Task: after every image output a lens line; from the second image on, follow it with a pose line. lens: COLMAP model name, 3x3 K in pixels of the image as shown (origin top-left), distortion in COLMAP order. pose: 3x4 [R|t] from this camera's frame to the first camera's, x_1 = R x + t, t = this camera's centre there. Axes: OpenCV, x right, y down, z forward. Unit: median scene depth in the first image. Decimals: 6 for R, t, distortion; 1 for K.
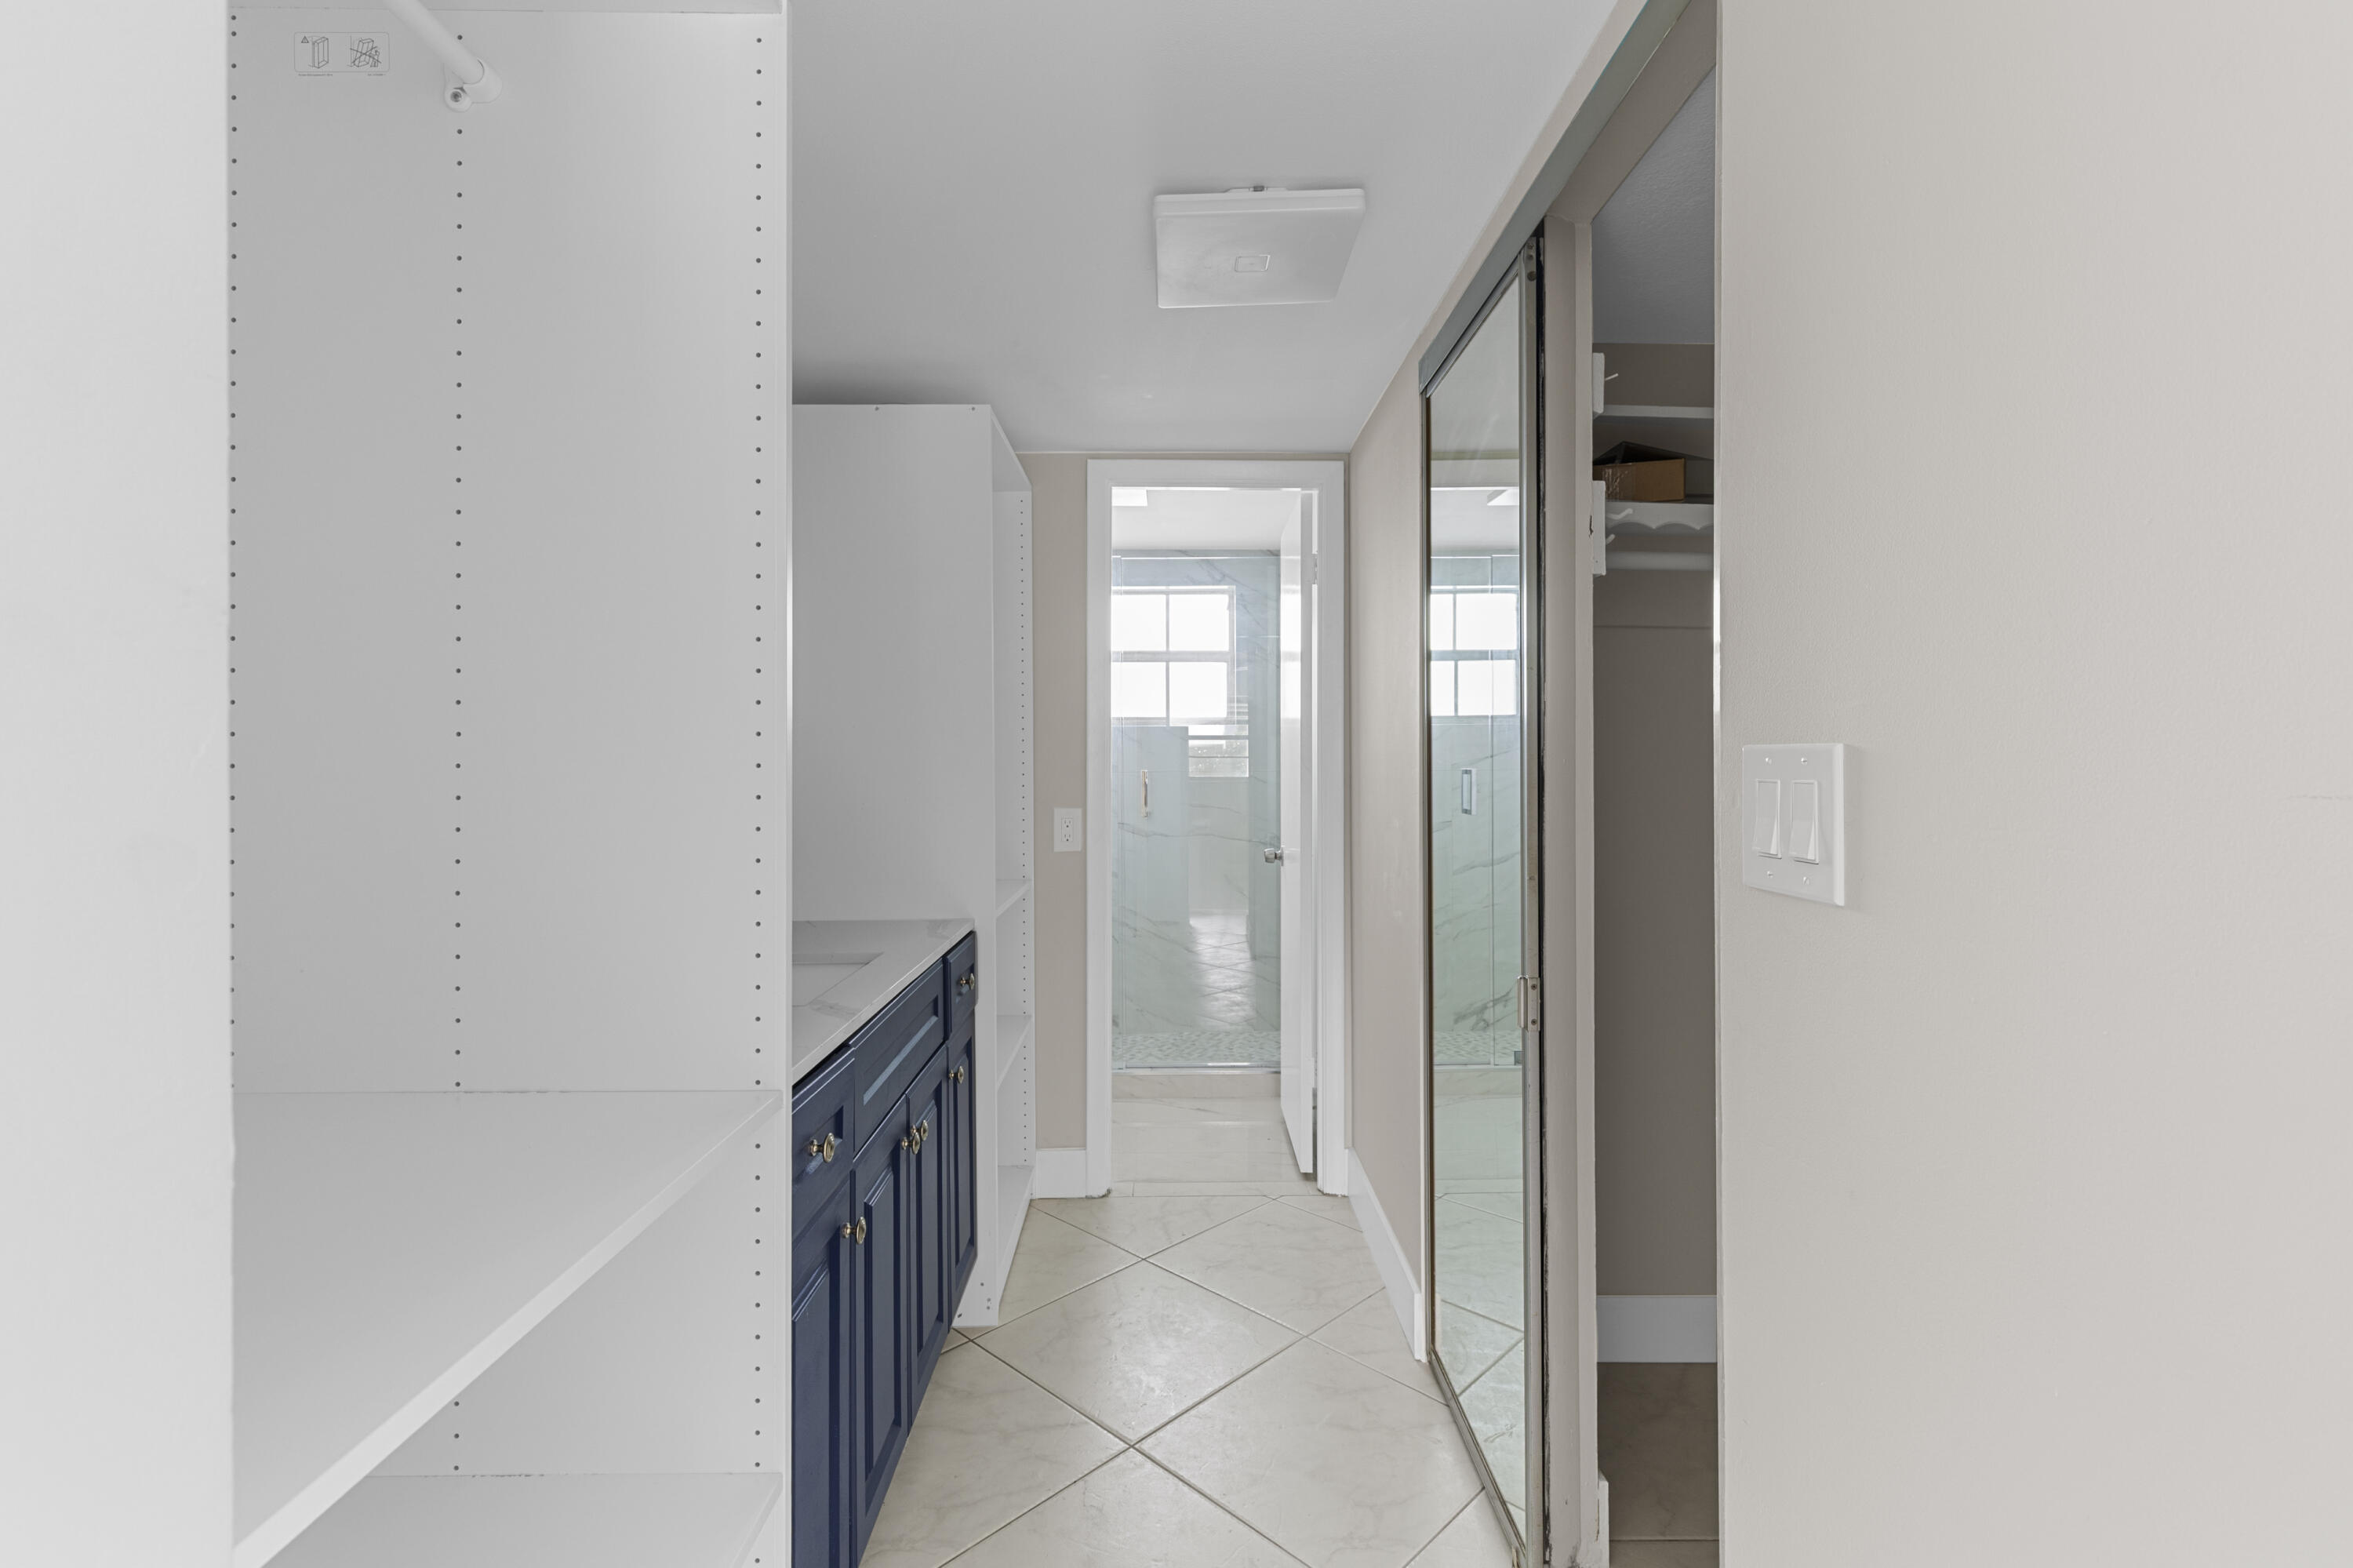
lens RADIAL K [[1070.7, 0, 1178.1], [0, 1070.7, 768.6], [0, 0, 1]] dist [0.008534, -0.001267]
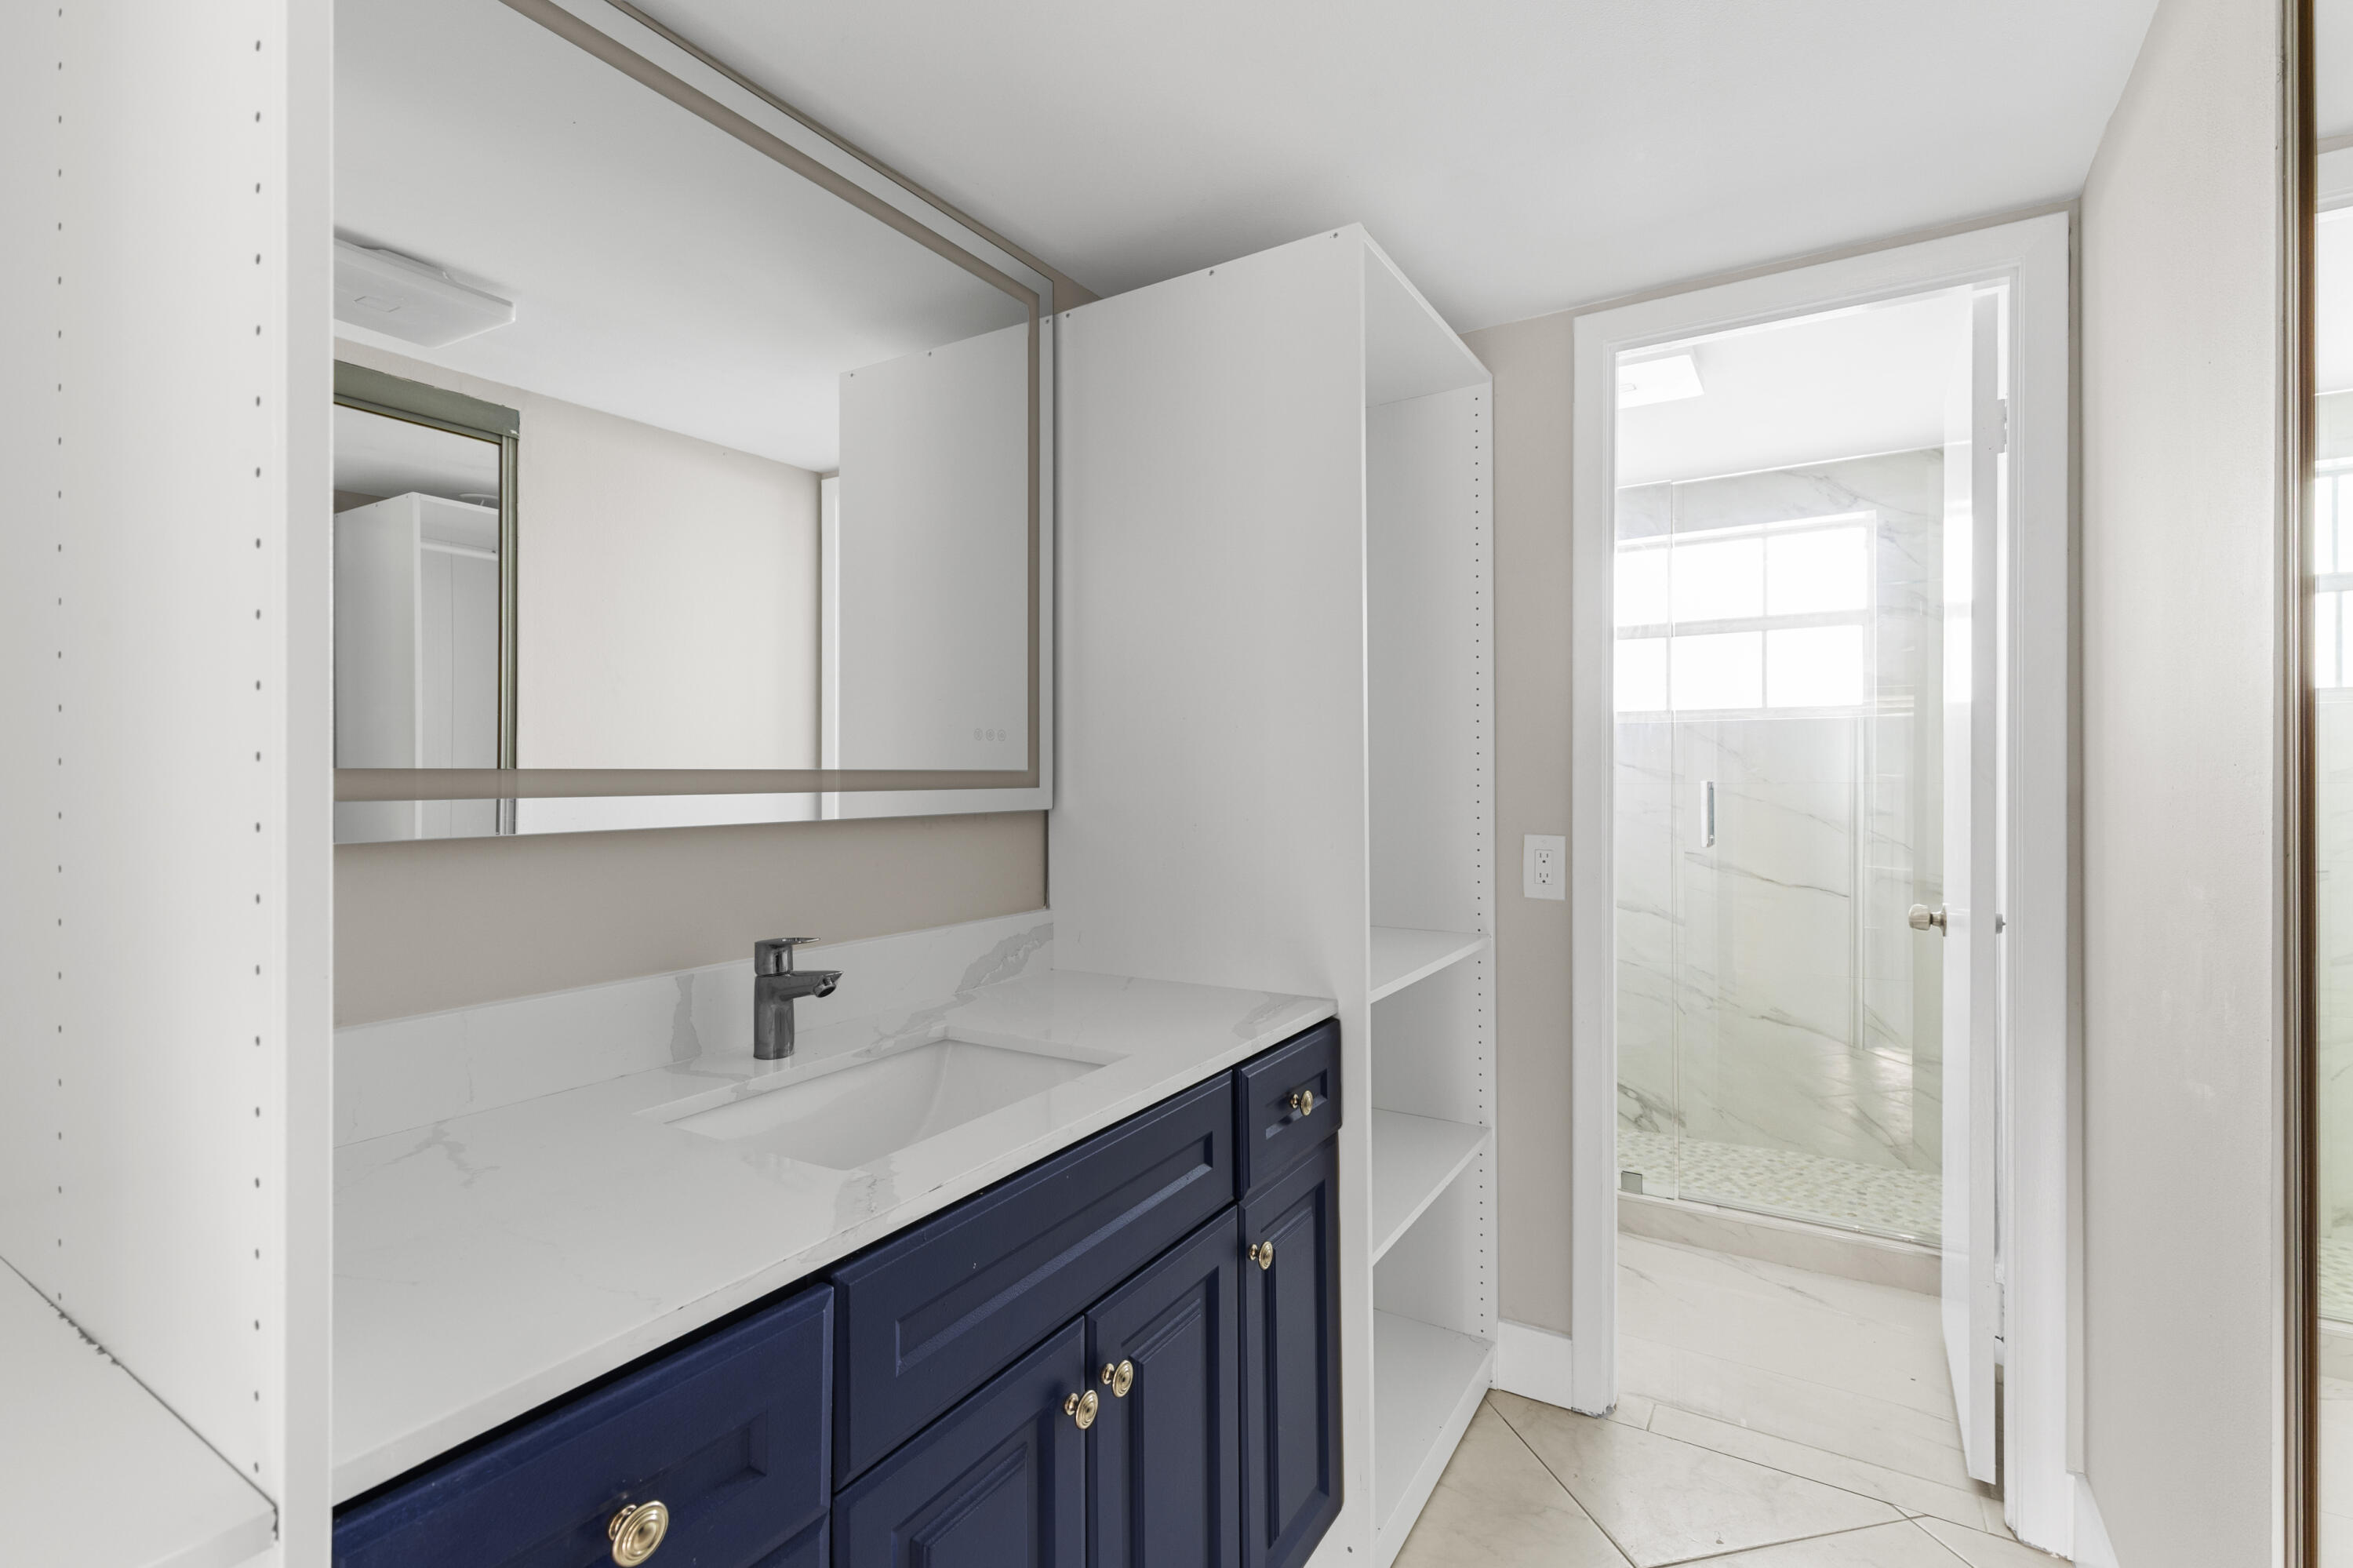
lens RADIAL K [[1070.7, 0, 1178.1], [0, 1070.7, 783.3], [0, 0, 1]] dist [0.008534, -0.001267]
pose [[0.848717, 0.001449, -0.528845, 0.060256], [-0.000099, 0.999997, 0.002582, 0.002251], [0.528847, -0.002139, 0.848714, 0.288338]]
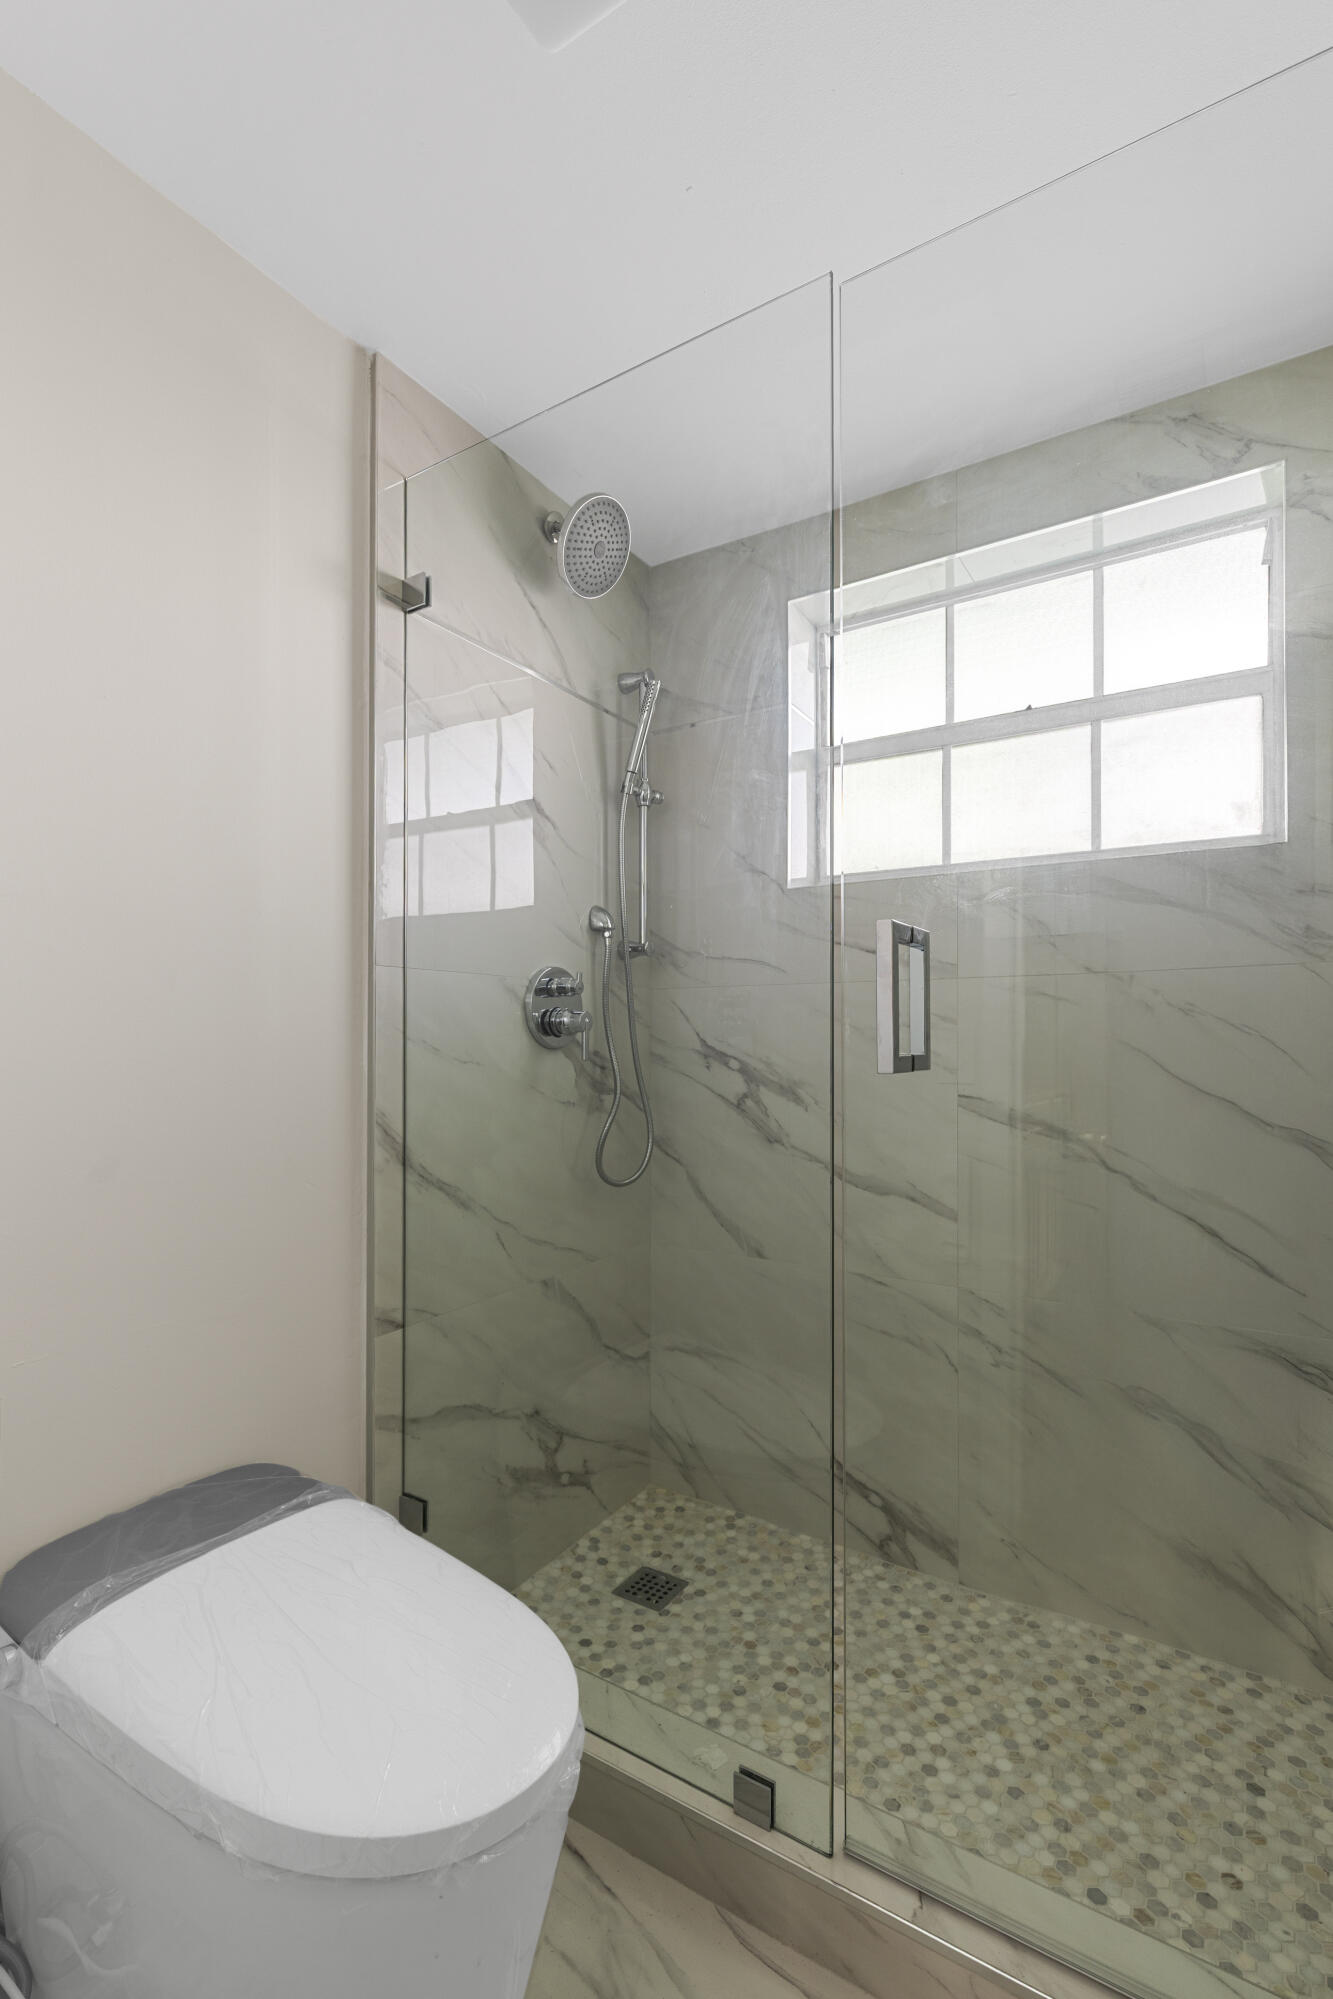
lens RADIAL K [[909.6, 0, 678.1], [0, 909.6, 1035.9], [0, 0, 1]] dist [0.008534, -0.001267]
pose [[0.839100, 0.000306, -0.543977, 0.077727], [-0.003549, 0.999982, -0.004913, 0.045127], [0.543966, 0.006053, 0.839085, 0.971272]]
